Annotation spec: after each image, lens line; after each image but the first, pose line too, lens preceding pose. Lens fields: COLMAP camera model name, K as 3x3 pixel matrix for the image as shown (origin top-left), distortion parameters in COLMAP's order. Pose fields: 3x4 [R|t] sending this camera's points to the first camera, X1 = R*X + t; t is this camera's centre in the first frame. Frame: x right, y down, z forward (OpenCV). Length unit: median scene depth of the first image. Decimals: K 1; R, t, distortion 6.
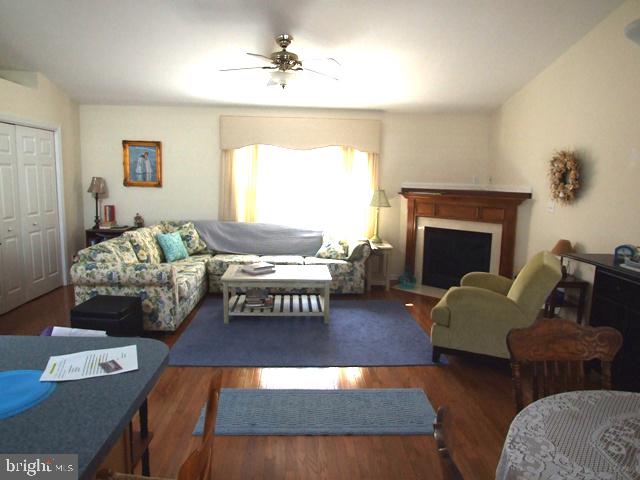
lens RADIAL K [[416.4, 0, 320.2], [0, 416.4, 227.6], [0, 0, 1]] dist [-0.088782, 0.053228]
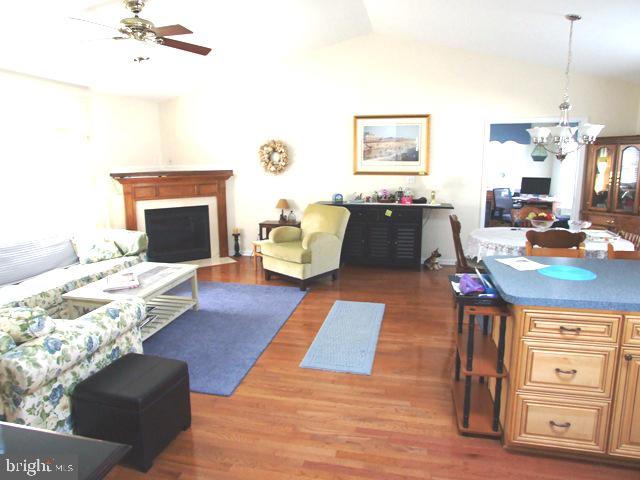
lens RADIAL K [[416.4, 0, 320.2], [0, 416.4, 227.6], [0, 0, 1]] dist [-0.088782, 0.053228]
pose [[0.256552, -0.184091, 0.948837, -0.629100], [0.127666, 0.979547, 0.155530, -0.063961], [-0.958062, 0.081233, 0.274806, 0.325729]]
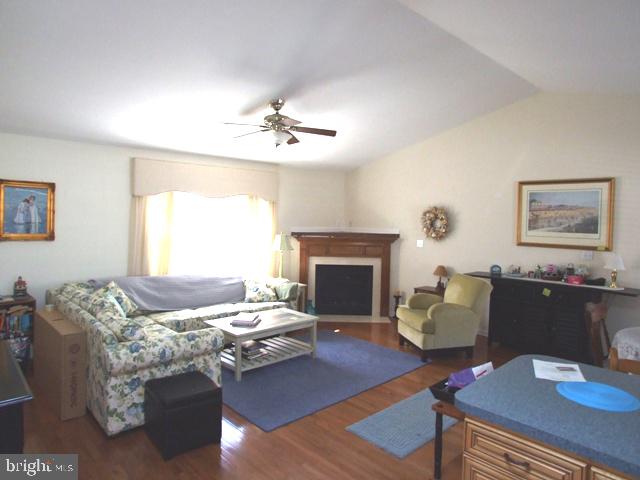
lens RADIAL K [[416.4, 0, 320.2], [0, 416.4, 227.6], [0, 0, 1]] dist [-0.088782, 0.053228]
pose [[0.759768, -0.024151, 0.649746, -0.528063], [0.075903, 0.995772, -0.051743, -0.046535], [-0.645749, 0.088630, 0.758389, 0.088166]]
